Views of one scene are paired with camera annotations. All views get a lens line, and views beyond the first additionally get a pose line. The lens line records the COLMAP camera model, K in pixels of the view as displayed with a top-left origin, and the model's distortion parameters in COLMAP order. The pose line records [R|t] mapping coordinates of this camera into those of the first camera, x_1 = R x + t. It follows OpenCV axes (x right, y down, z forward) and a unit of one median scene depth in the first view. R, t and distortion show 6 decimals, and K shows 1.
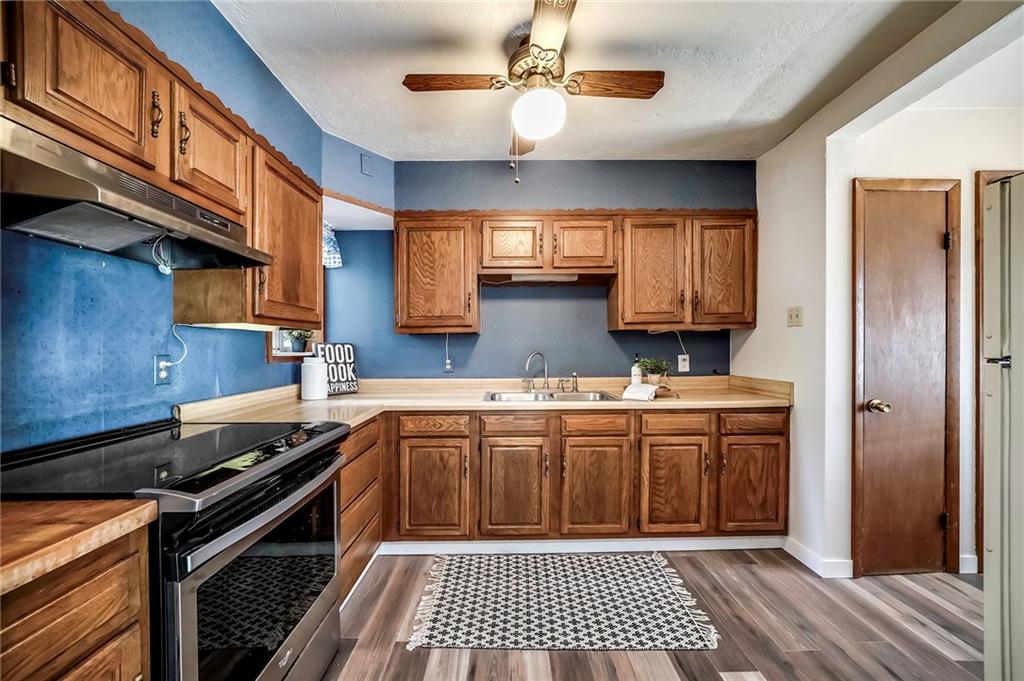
lens RADIAL K [[397.9, 0, 509.4], [0, 397.9, 344.9], [0, 0, 1]] dist [-0.000968, 0.000049]
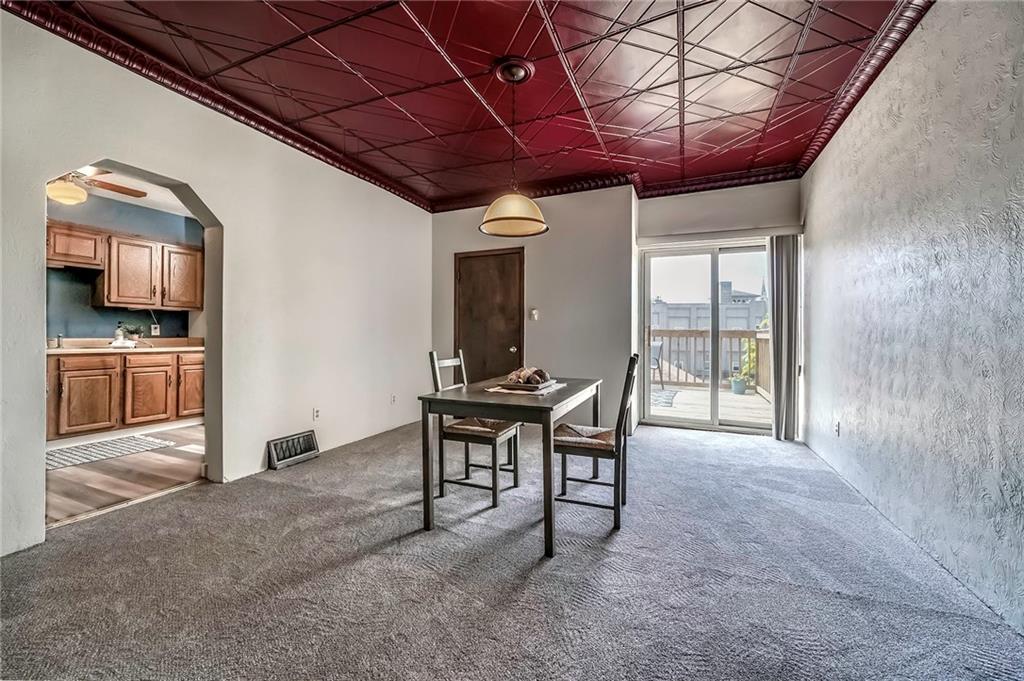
lens RADIAL K [[397.9, 0, 508.0], [0, 397.9, 339.4], [0, 0, 1]] dist [-0.000968, 0.000049]
pose [[0.413927, -0.001480, 0.910309, -0.546180], [-0.010342, 0.999927, 0.006328, 0.074180], [-0.910251, -0.012033, 0.413881, -1.208879]]
